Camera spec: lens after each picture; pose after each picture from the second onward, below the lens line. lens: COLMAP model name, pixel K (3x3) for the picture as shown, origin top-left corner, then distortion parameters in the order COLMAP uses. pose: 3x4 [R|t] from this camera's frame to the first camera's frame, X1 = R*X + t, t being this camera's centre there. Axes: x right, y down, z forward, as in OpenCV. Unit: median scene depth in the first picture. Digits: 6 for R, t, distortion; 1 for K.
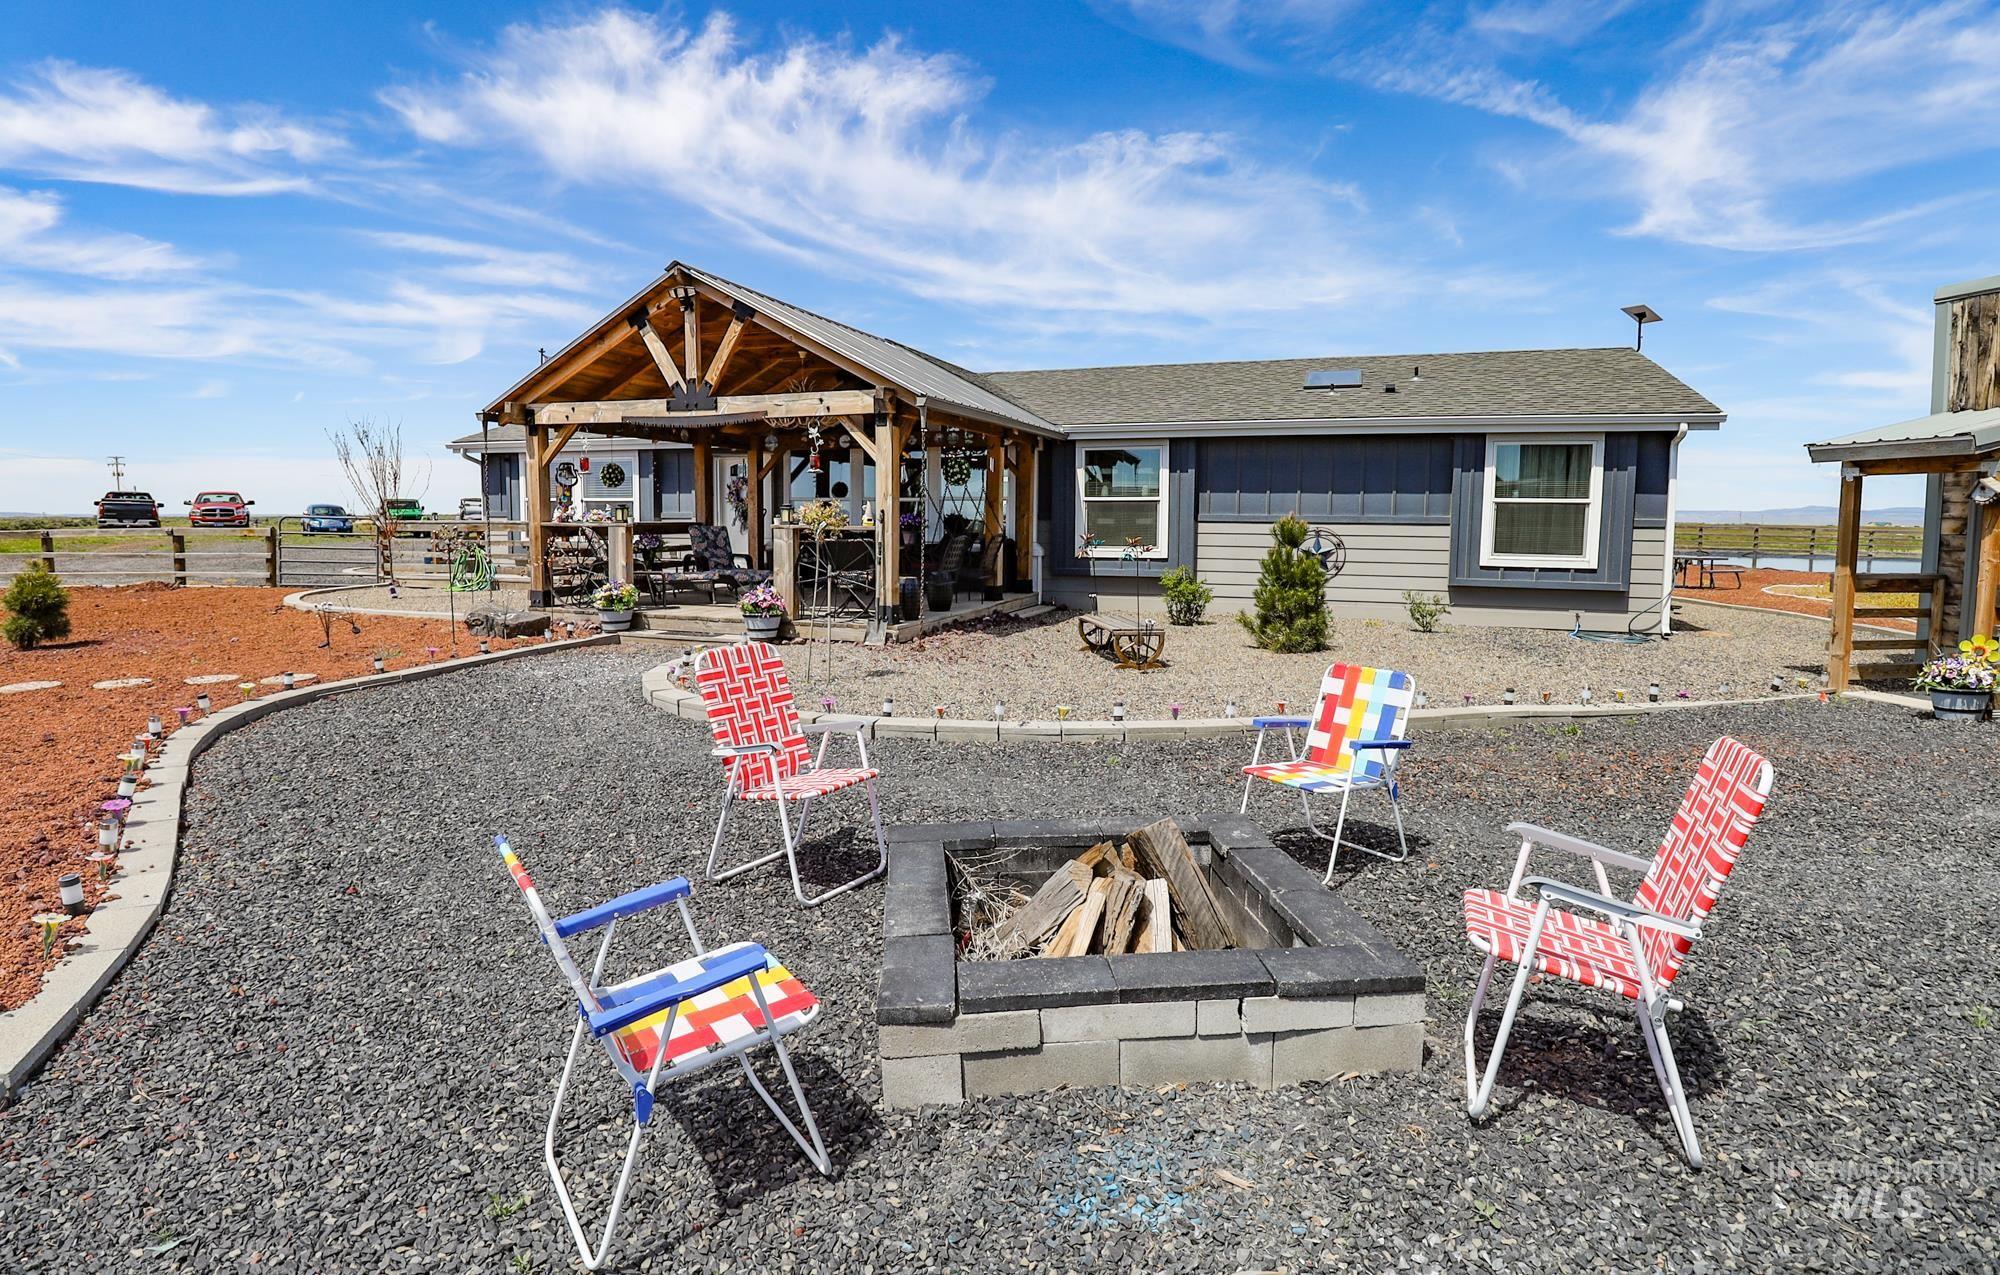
lens RADIAL K [[971.3, 0, 997.5], [0, 971.3, 598.4], [0, 0, 1]] dist [-0.001235, -0.022561]
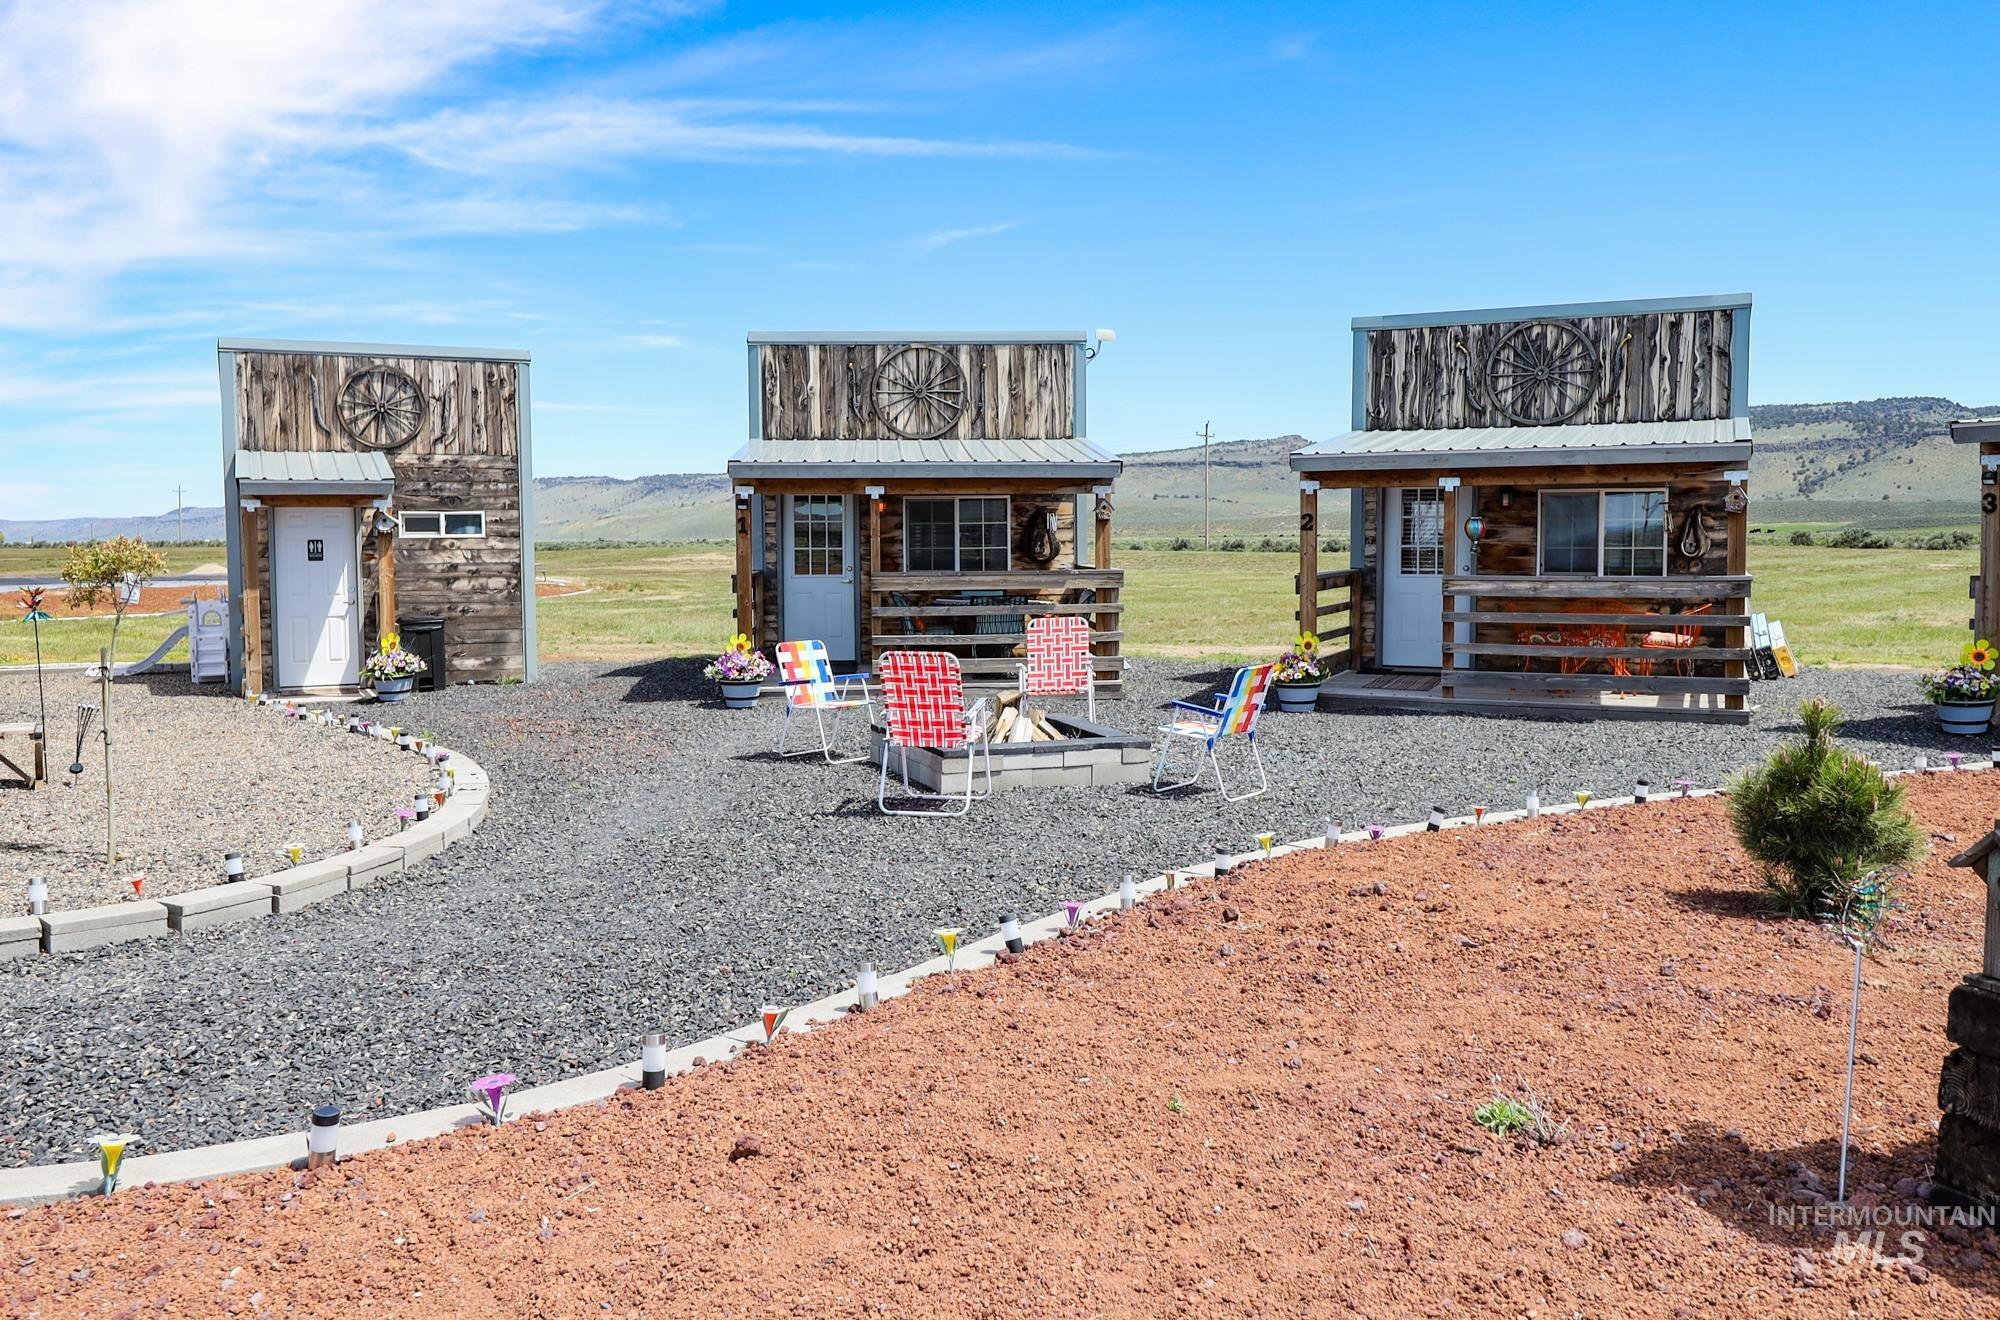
lens RADIAL K [[1567.0, 0, 1002.6], [0, 1567.0, 631.8], [0, 0, 1]] dist [0.001127, 0.002192]
pose [[-0.304987, -0.061988, 0.950337, -1.119763], [0.083041, 0.992348, 0.091379, -0.079610], [-0.948729, 0.106787, -0.297505, 0.744682]]
